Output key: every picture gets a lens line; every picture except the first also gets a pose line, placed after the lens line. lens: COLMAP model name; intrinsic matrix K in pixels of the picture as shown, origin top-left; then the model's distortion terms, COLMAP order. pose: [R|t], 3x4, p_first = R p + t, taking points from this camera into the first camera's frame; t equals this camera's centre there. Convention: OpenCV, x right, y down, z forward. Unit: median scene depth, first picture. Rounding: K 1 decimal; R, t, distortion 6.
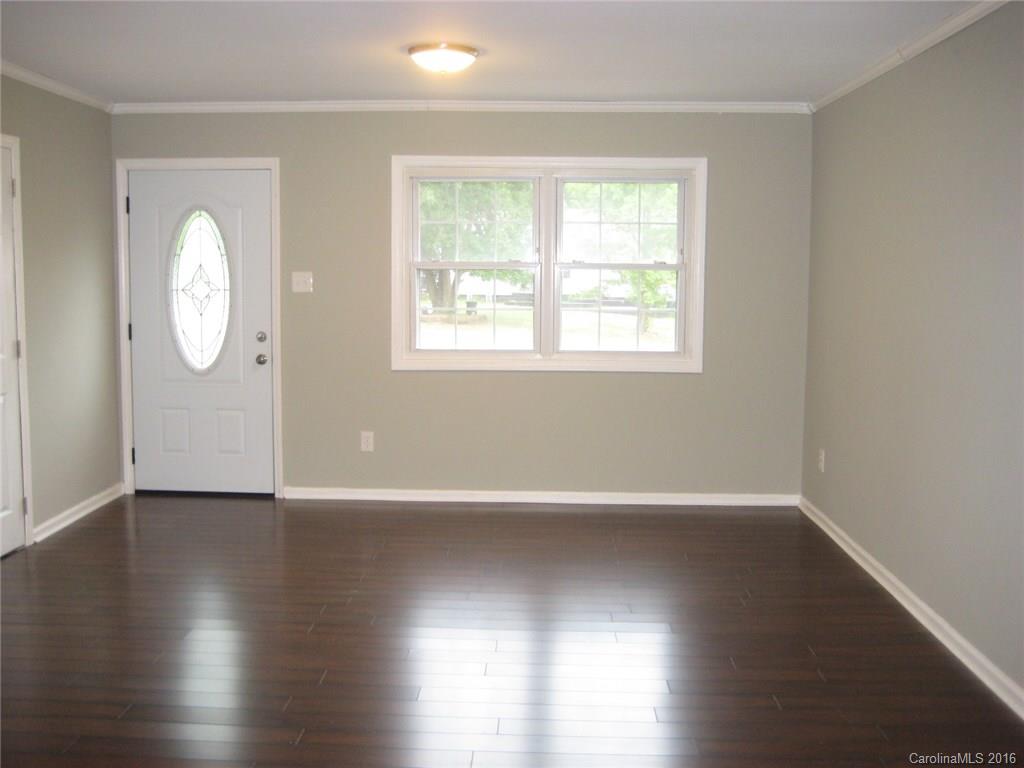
lens RADIAL K [[1064.9, 0, 505.8], [0, 1064.9, 377.8], [0, 0, 1]] dist [-0.152067, 0.185992]
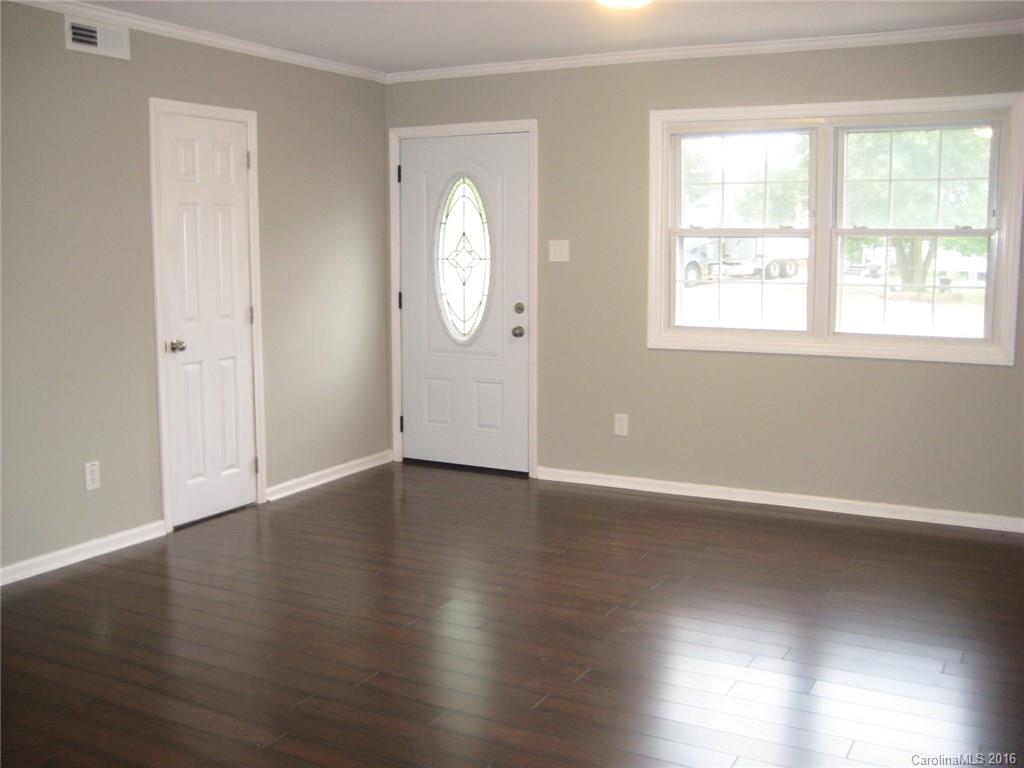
lens RADIAL K [[1064.9, 0, 505.8], [0, 1064.9, 377.8], [0, 0, 1]] dist [-0.152067, 0.185992]
pose [[0.895856, 0.047901, -0.441755, 0.186160], [-0.037144, 0.998766, 0.032972, -0.007237], [0.442789, -0.013130, 0.896530, 0.131777]]
